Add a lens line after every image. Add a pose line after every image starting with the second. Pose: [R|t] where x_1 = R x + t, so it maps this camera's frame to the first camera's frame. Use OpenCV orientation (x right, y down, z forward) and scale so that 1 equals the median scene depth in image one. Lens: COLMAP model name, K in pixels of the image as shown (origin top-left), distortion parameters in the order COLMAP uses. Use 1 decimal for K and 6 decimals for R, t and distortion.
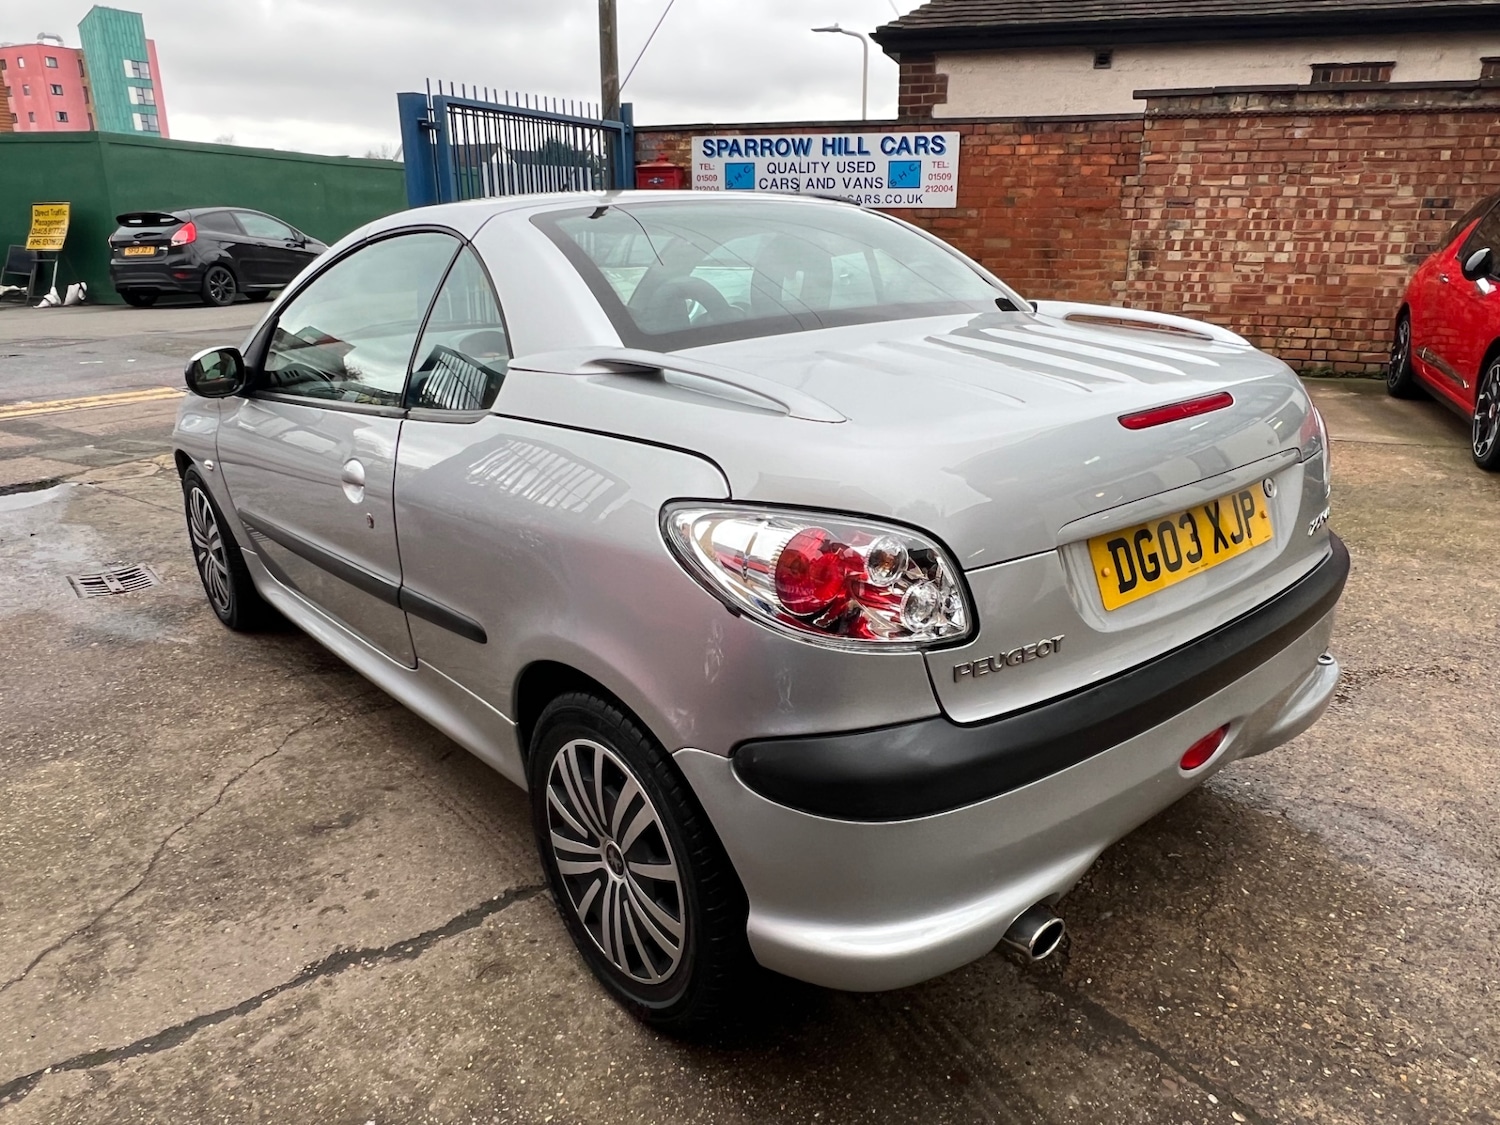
lens RADIAL K [[1040.1, 0, 758.4], [0, 1040.1, 559.5], [0, 0, 1]] dist [-0.000058, -0.001356]
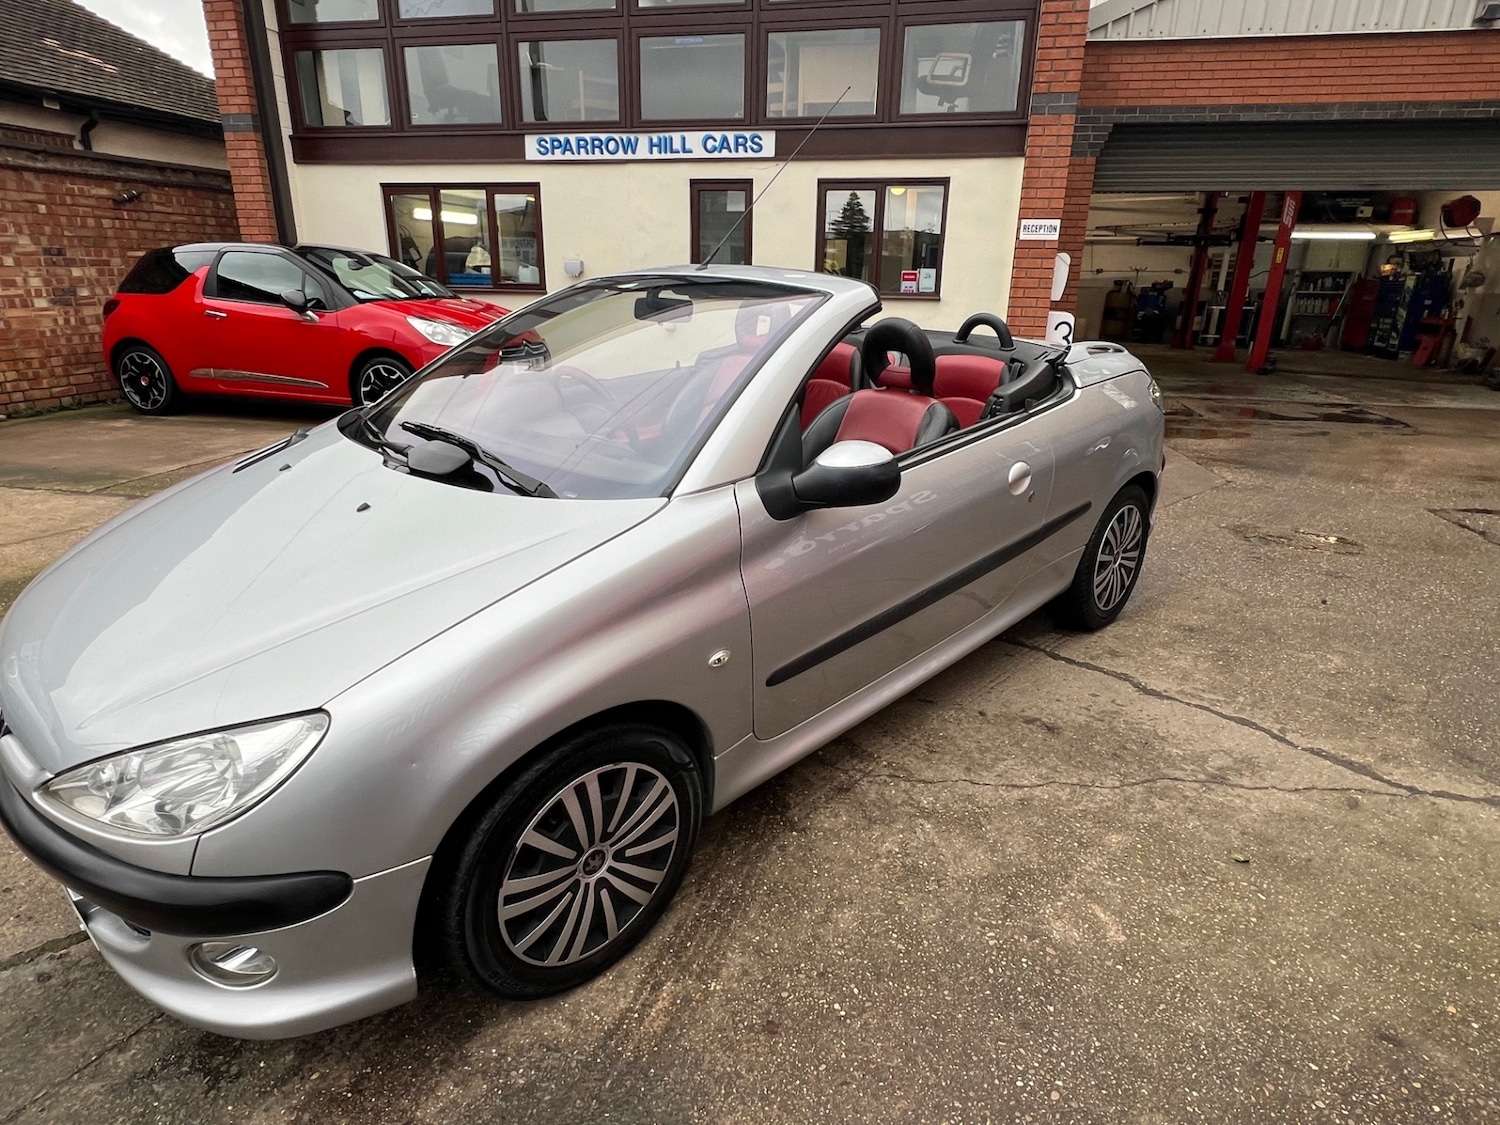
lens RADIAL K [[847.9, 0, 733.2], [0, 847.9, 563.3], [0, 0, 1]] dist [-0.002496, 0.000026]
pose [[-0.073348, -0.327074, 0.942148, -0.376202], [0.300257, 0.893619, 0.333602, -0.118994], [-0.951034, 0.307356, 0.032661, 0.353874]]
